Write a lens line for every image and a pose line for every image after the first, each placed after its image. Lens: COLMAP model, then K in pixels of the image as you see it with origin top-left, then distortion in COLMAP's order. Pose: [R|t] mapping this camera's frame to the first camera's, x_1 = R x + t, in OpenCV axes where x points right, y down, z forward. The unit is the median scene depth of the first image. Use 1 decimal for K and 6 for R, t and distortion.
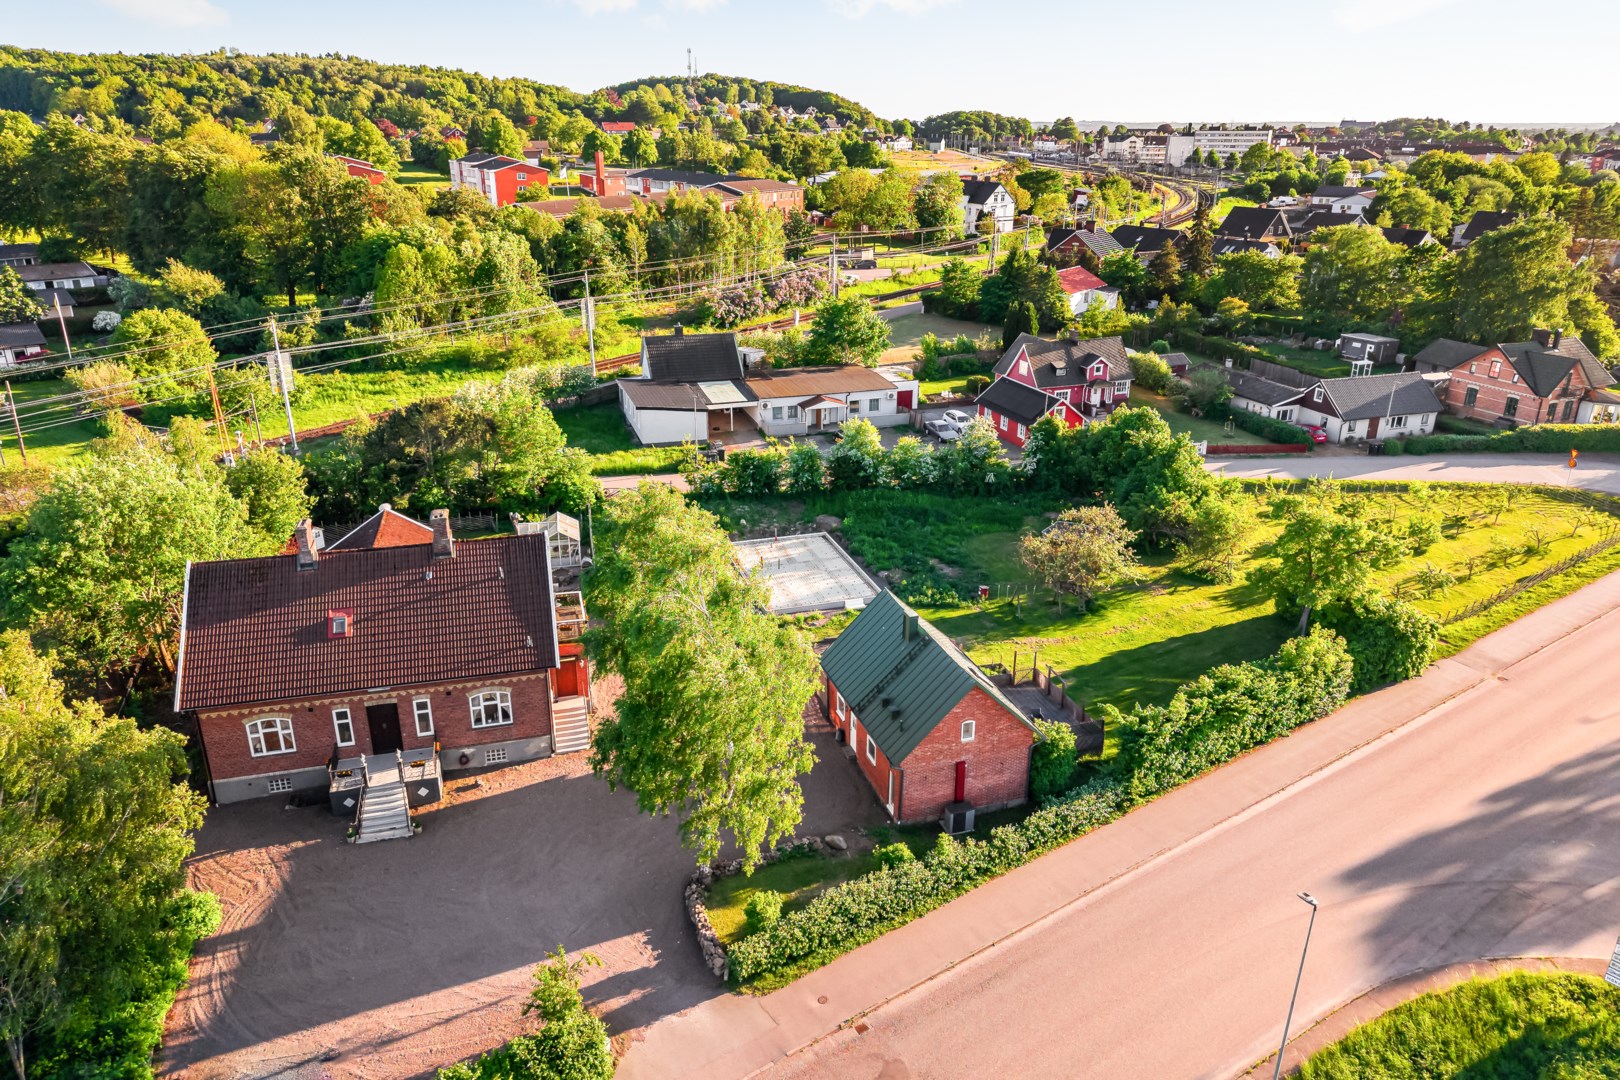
lens RADIAL K [[1084.2, 0, 815.9], [0, 1084.2, 492.9], [0, 0, 1]] dist [-0.000951, -0.006061]
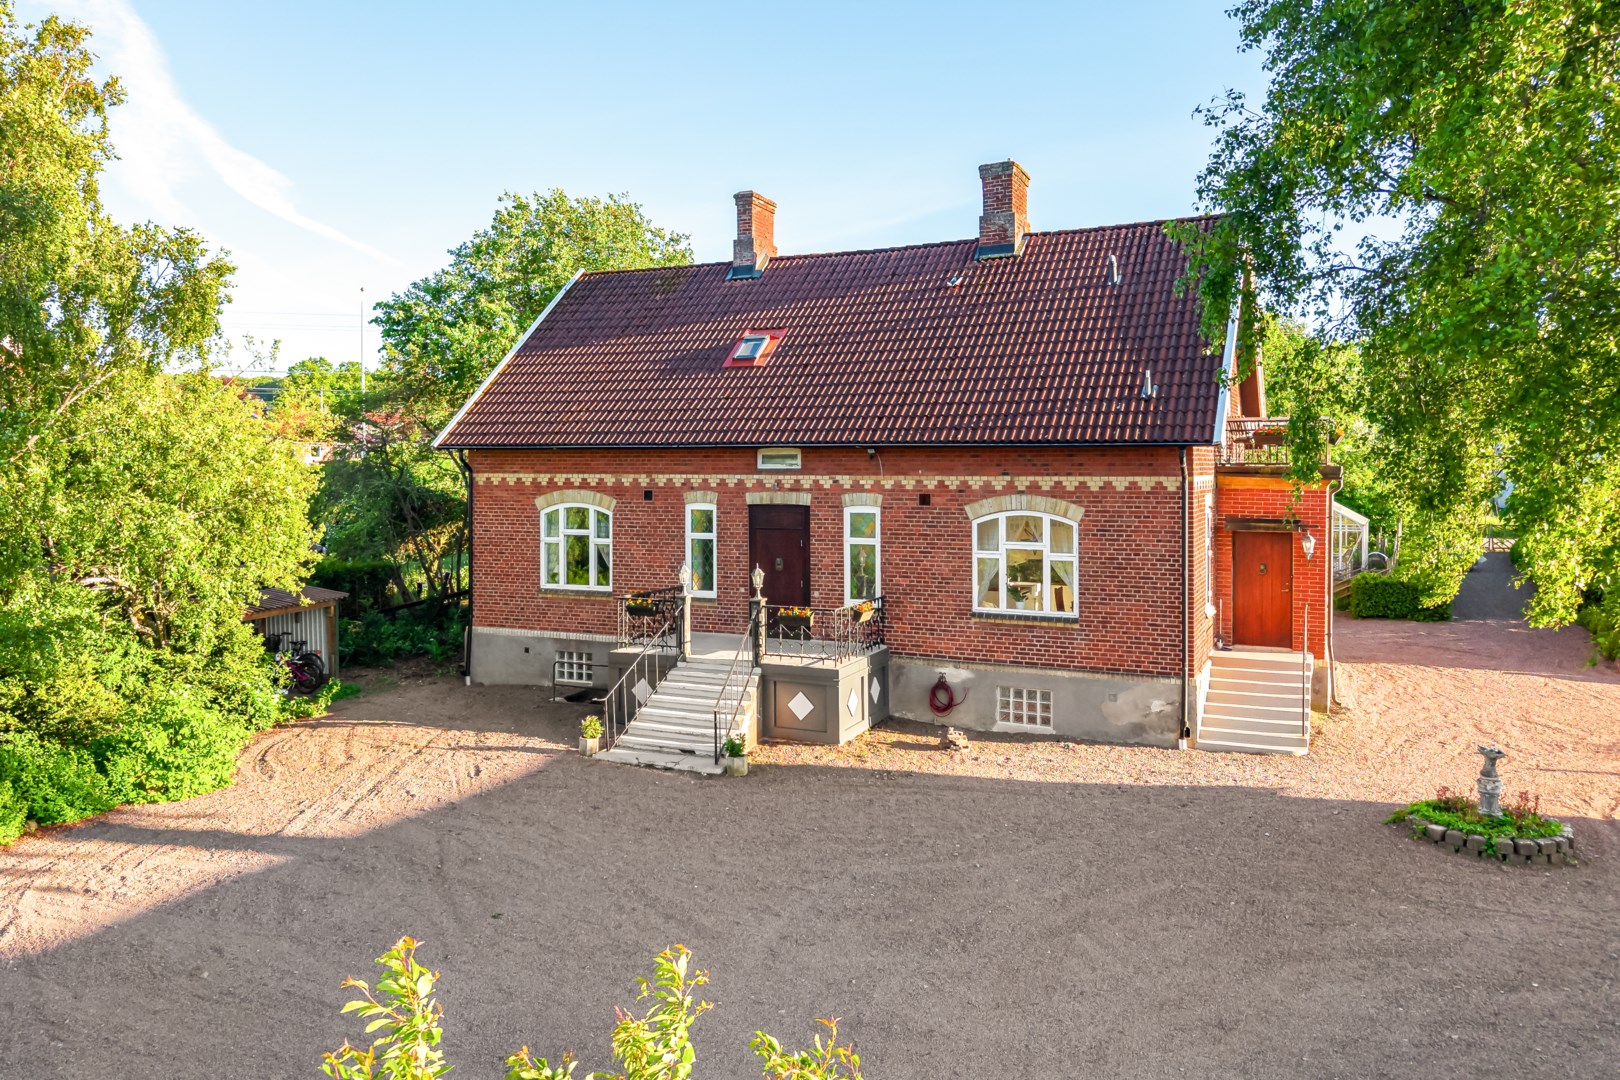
lens RADIAL K [[1198.5, 0, 733.4], [0, 1198.5, 427.4], [0, 0, 1]] dist [0.002392, -0.007522]
pose [[0.737374, -0.016804, -0.675276, -0.098373], [-0.218900, 0.939798, -0.262416, 0.293972], [0.639032, 0.341317, 0.689304, 0.657986]]
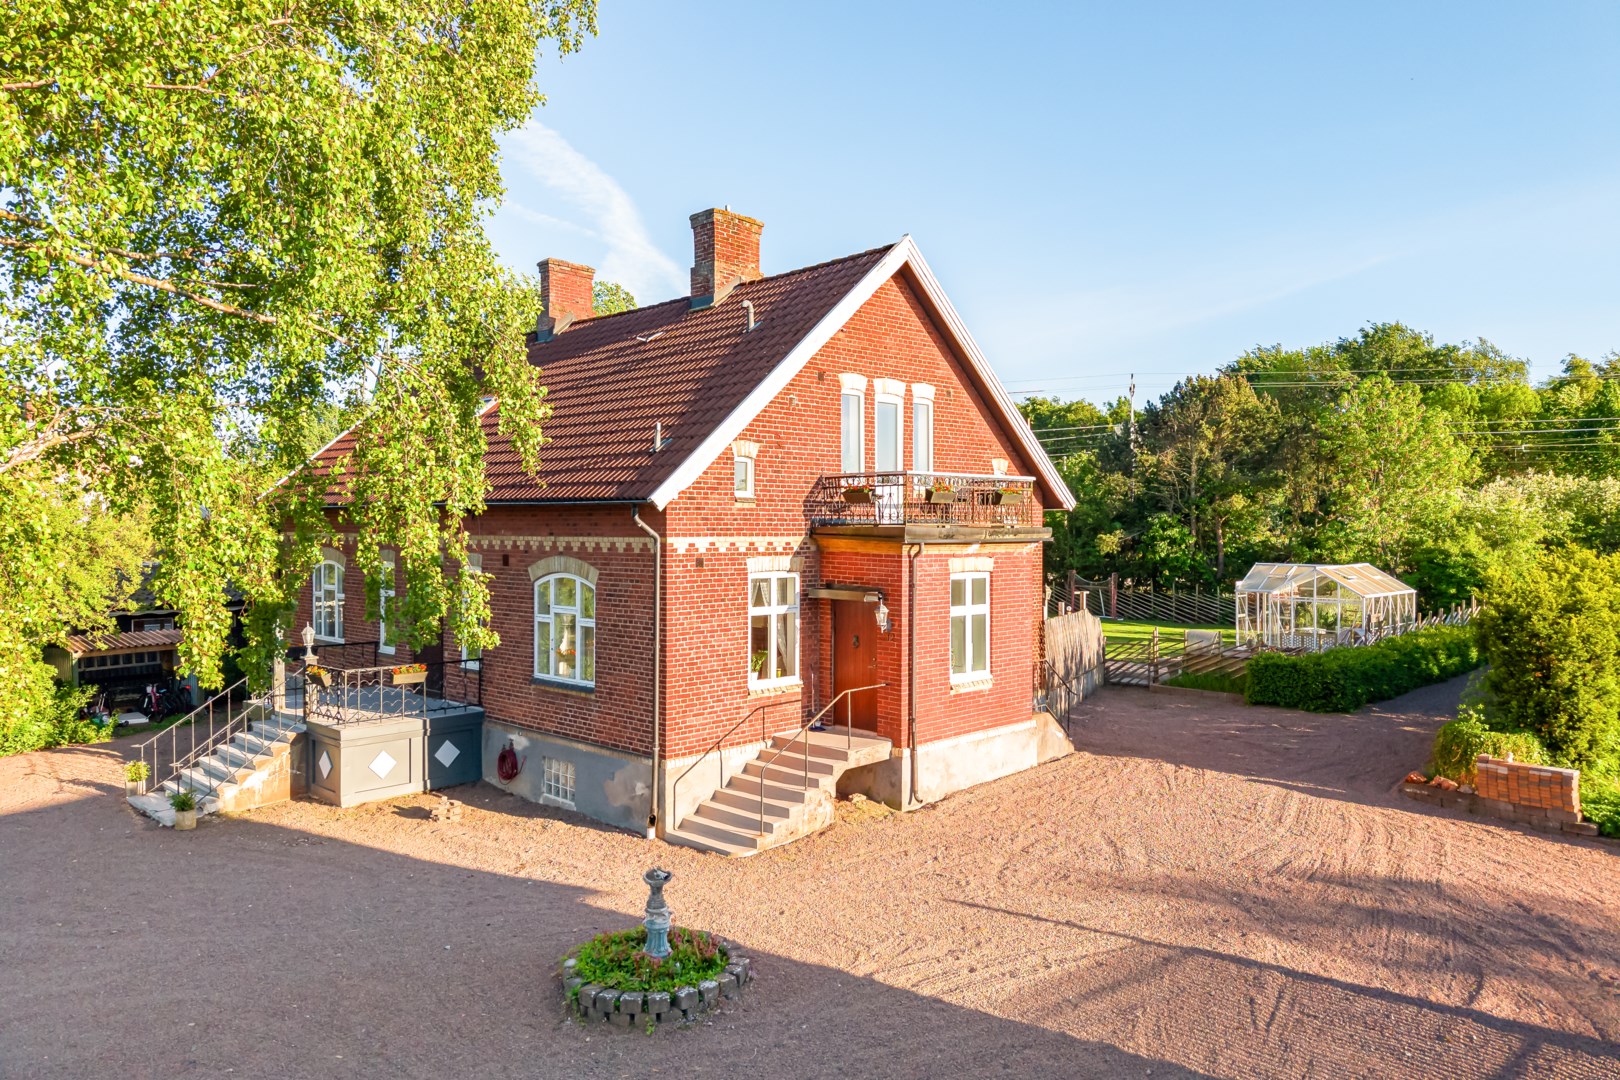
lens RADIAL K [[1084.2, 0, 815.9], [0, 1084.2, 492.9], [0, 0, 1]] dist [-0.000951, -0.006061]
pose [[0.518942, -0.022951, -0.854501, 0.045575], [-0.274851, 0.942076, -0.192221, 0.209439], [0.809417, 0.334612, 0.482575, 0.909644]]
